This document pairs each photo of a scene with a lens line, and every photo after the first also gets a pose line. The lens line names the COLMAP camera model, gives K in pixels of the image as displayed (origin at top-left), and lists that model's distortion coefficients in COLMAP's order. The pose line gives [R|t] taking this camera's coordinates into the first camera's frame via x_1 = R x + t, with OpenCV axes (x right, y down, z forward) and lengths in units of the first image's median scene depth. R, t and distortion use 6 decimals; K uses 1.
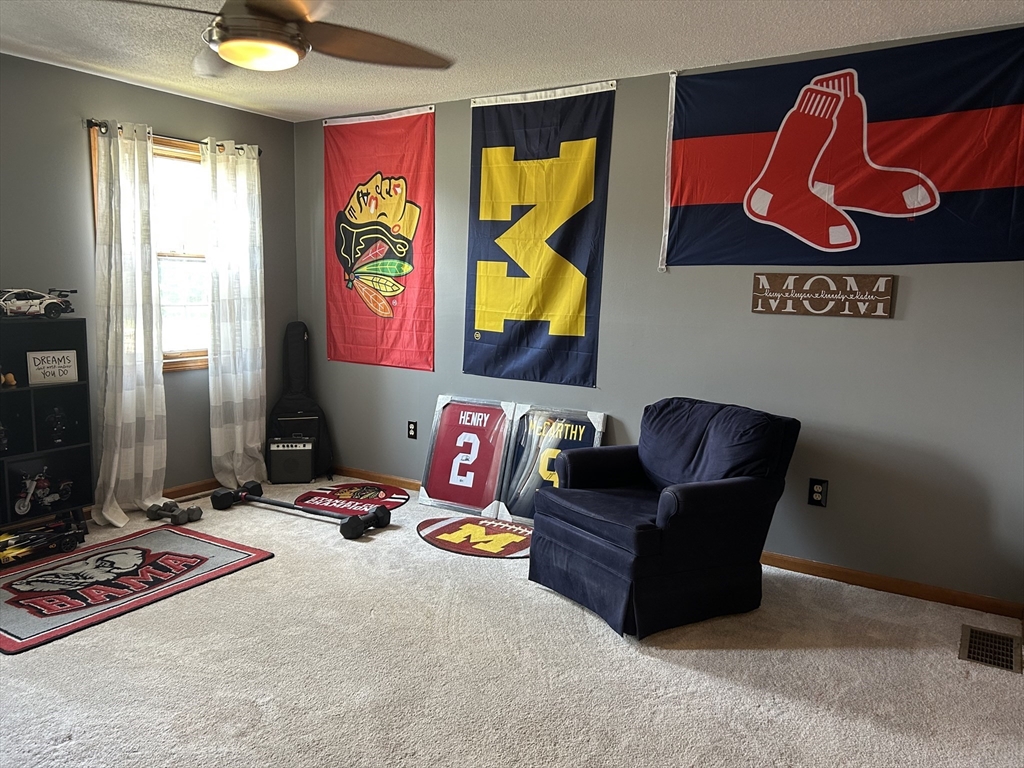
lens RADIAL K [[766.7, 0, 504.8], [0, 766.7, 382.1], [0, 0, 1]] dist [0.059785, -0.073856]
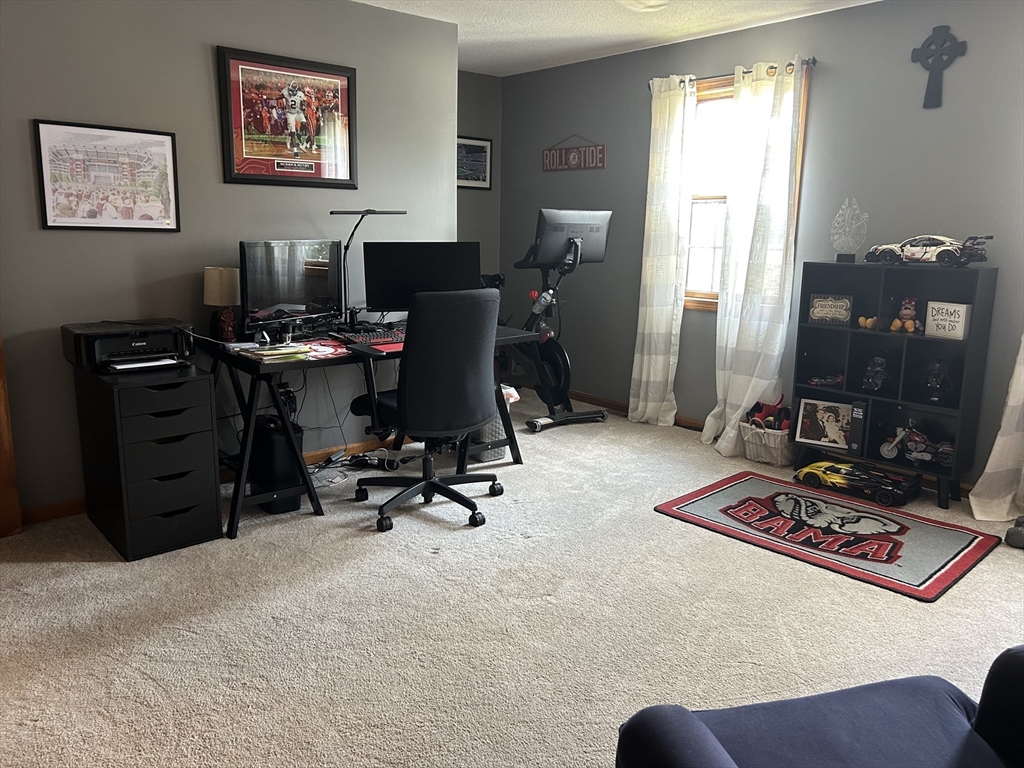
lens RADIAL K [[766.7, 0, 505.6], [0, 766.7, 385.6], [0, 0, 1]] dist [0.059785, -0.073856]
pose [[-0.294843, 0.178056, -0.938810, 0.493450], [-0.124657, 0.966922, 0.222538, -0.090573], [0.947380, 0.182643, -0.262894, 0.812973]]
